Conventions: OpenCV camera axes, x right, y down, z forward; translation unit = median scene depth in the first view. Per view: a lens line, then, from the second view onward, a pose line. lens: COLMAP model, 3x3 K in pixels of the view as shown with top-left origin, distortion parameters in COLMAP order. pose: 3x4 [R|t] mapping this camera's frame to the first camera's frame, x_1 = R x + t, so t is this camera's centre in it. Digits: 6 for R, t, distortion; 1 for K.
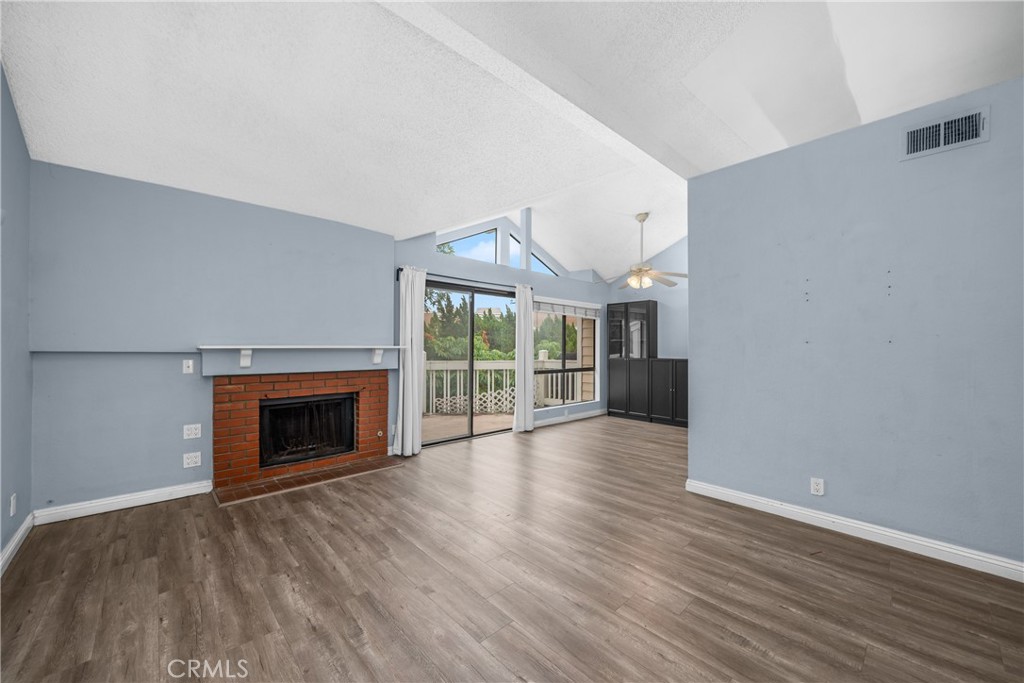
lens RADIAL K [[380.1, 0, 513.9], [0, 380.1, 345.7], [0, 0, 1]] dist [-0.000085, 0.000094]
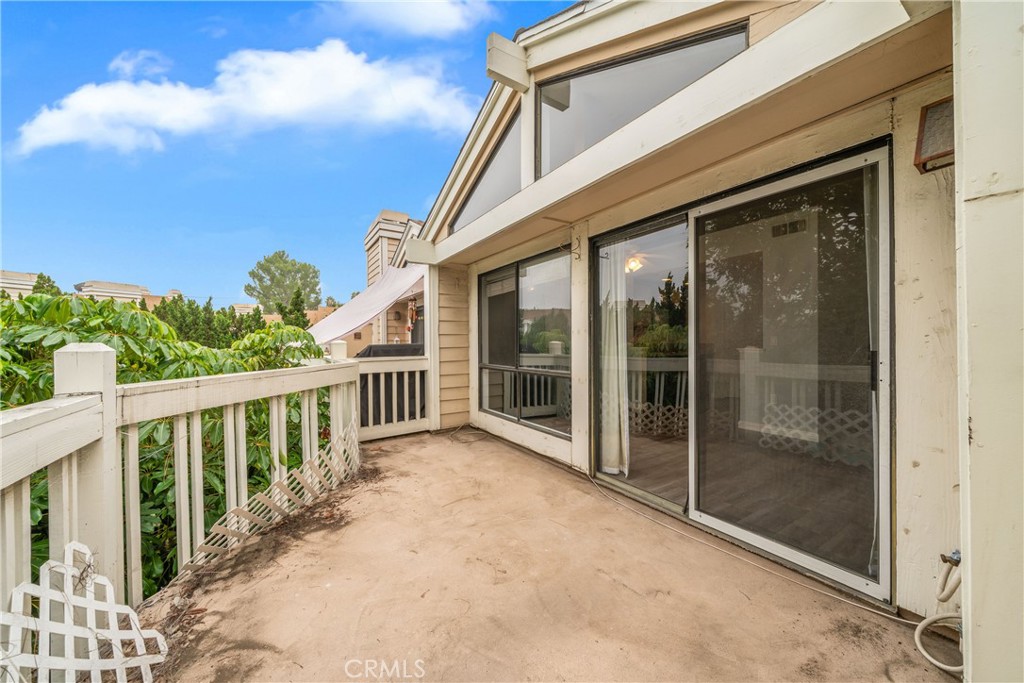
lens RADIAL K [[354.7, 0, 514.8], [0, 354.7, 345.7], [0, 0, 1]] dist [-0.000858, -0.000068]
pose [[0.170257, -0.015069, 0.985285, -1.009220], [0.002330, 0.999886, 0.014890, 0.032402], [-0.985397, -0.000239, 0.170272, 1.917376]]
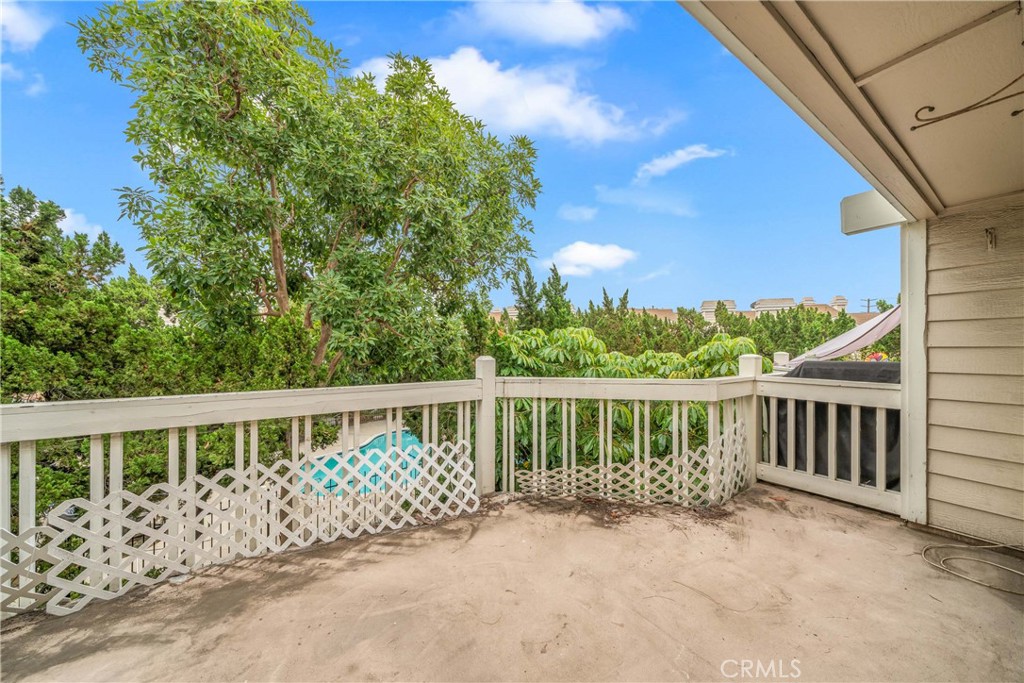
lens RADIAL K [[354.7, 0, 514.8], [0, 354.7, 345.7], [0, 0, 1]] dist [-0.000858, -0.000068]
pose [[0.985222, 0.000571, -0.171283, -0.355054], [-0.000181, 0.999997, 0.002294, 0.001245], [0.171284, -0.002229, 0.985219, 1.534496]]
